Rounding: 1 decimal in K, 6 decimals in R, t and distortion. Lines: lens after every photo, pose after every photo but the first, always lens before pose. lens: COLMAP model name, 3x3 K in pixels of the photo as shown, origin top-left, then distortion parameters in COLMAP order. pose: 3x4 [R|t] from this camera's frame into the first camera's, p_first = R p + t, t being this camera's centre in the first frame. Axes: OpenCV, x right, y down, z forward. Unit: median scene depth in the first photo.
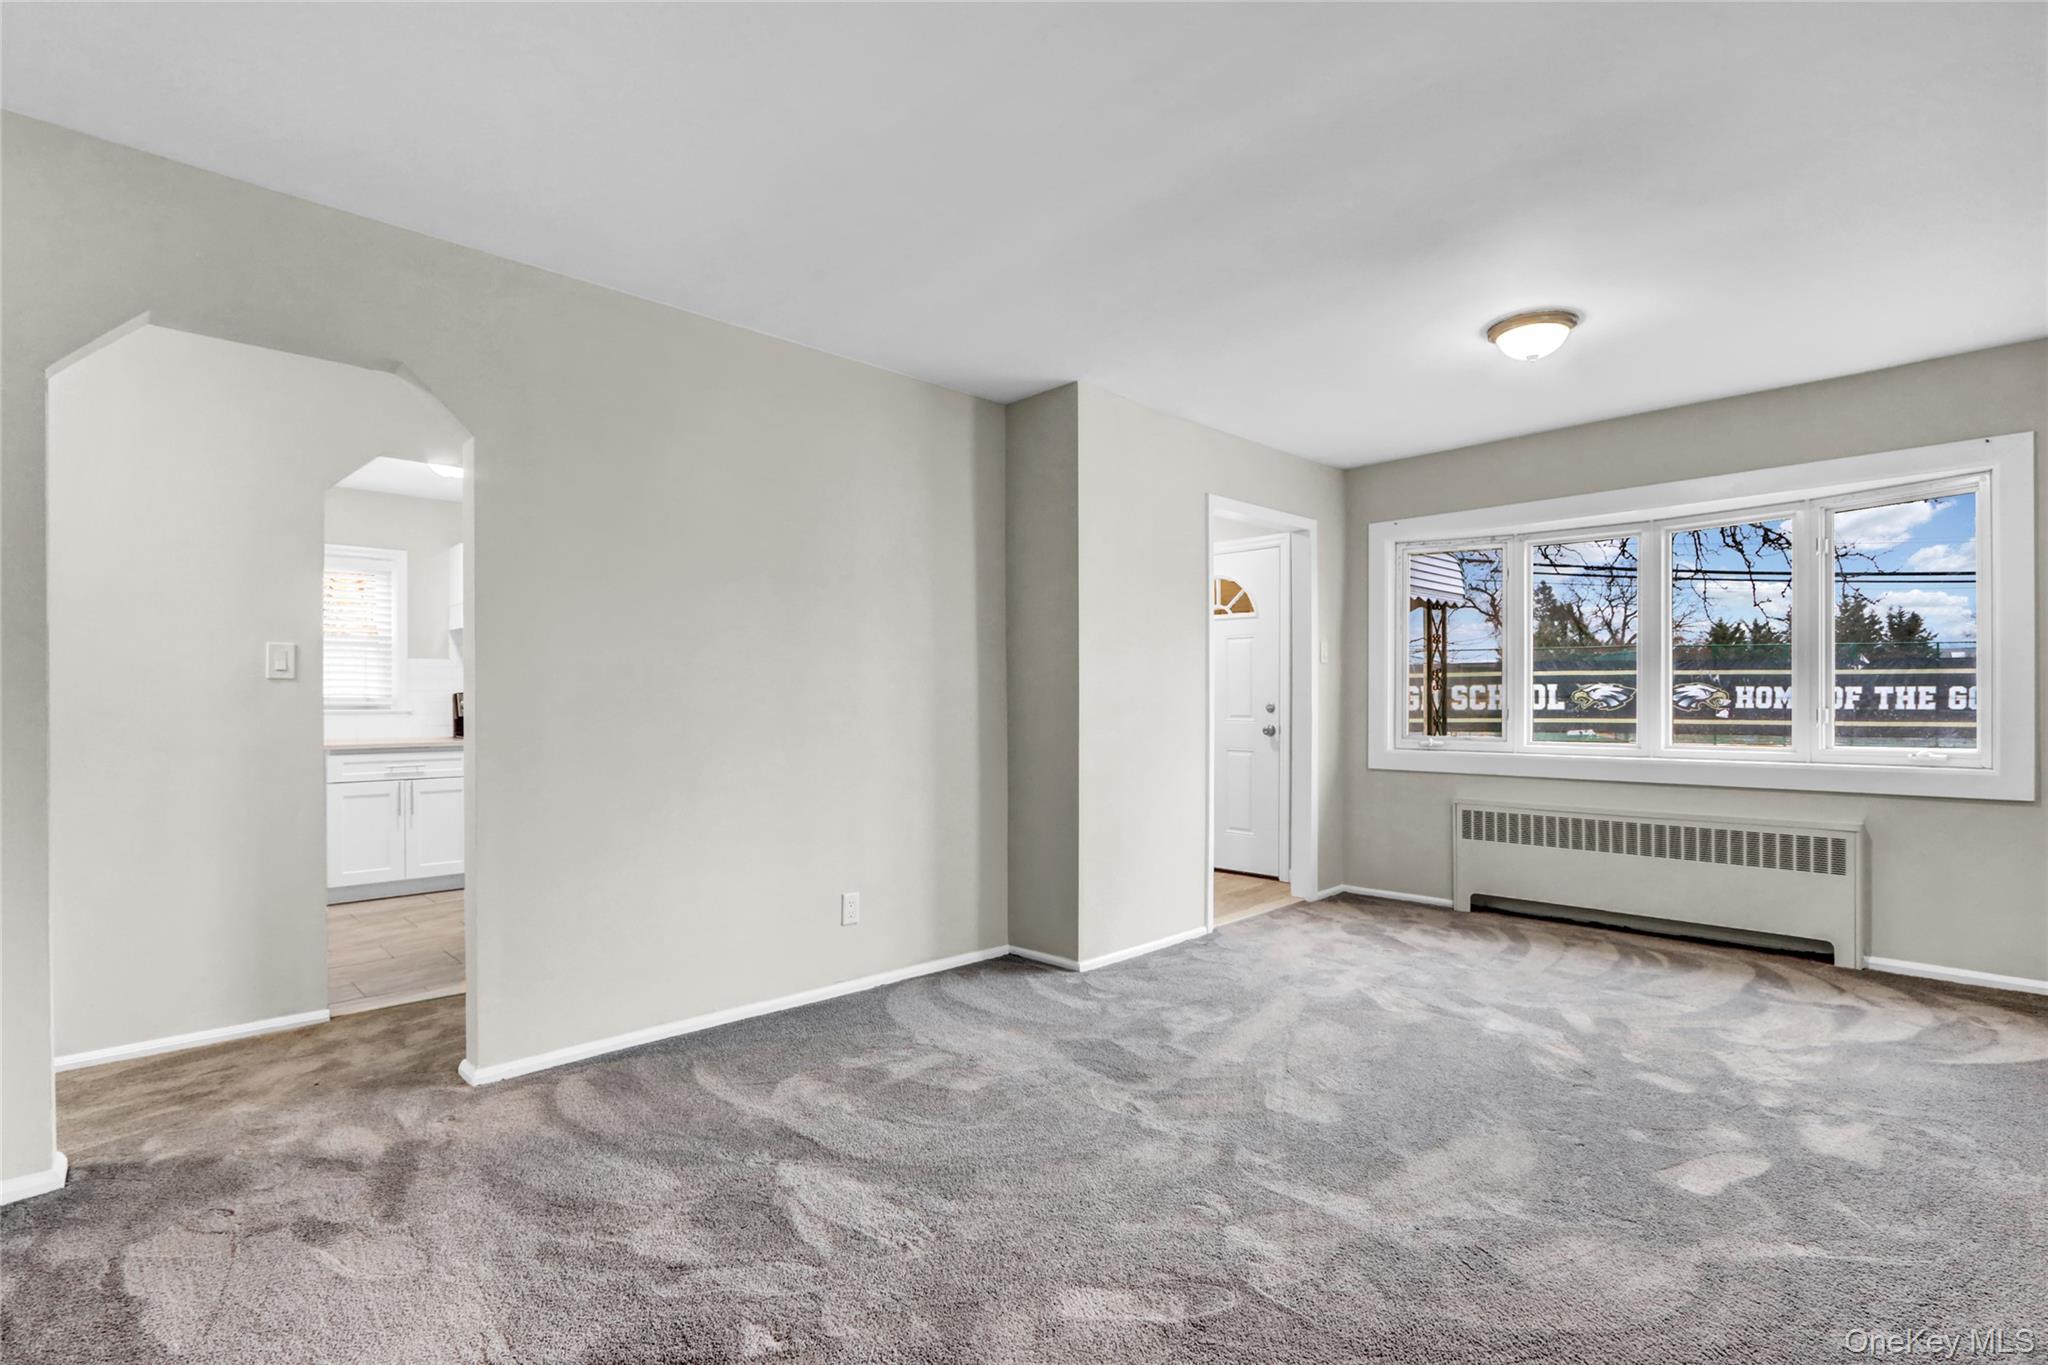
lens RADIAL K [[956.7, 0, 1005.1], [0, 956.7, 694.8], [0, 0, 1]] dist [-0.013874, 0.000704]
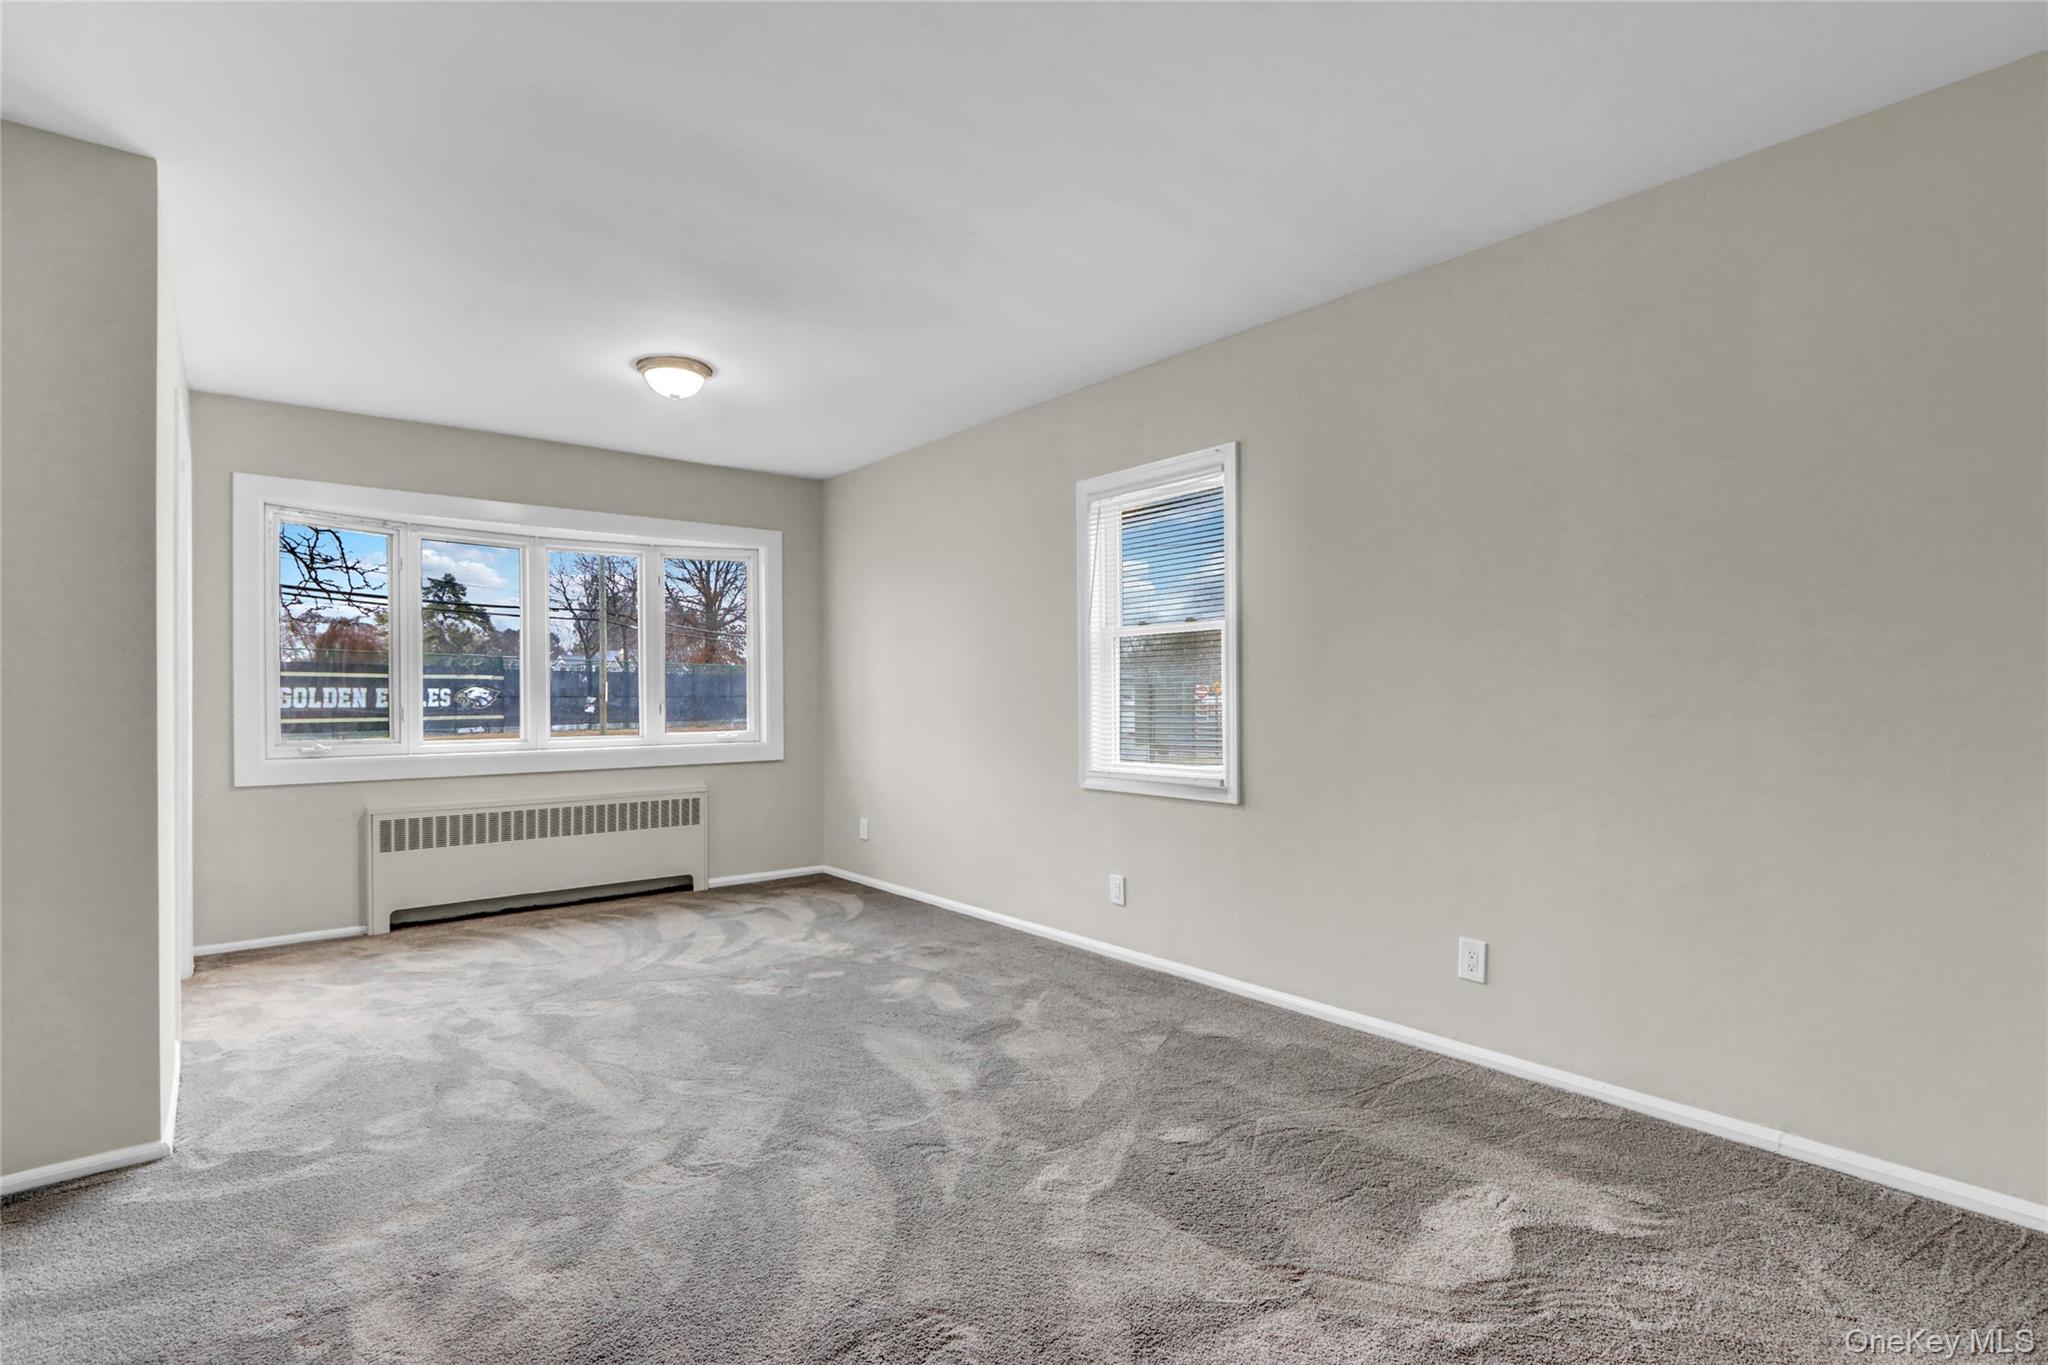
lens RADIAL K [[956.7, 0, 1005.1], [0, 956.7, 694.8], [0, 0, 1]] dist [-0.013874, 0.000704]
pose [[0.087456, 0.002058, 0.996166, -0.391555], [-0.001099, 0.999997, -0.001969, 0.003452], [-0.996168, -0.000922, 0.087458, 0.365203]]
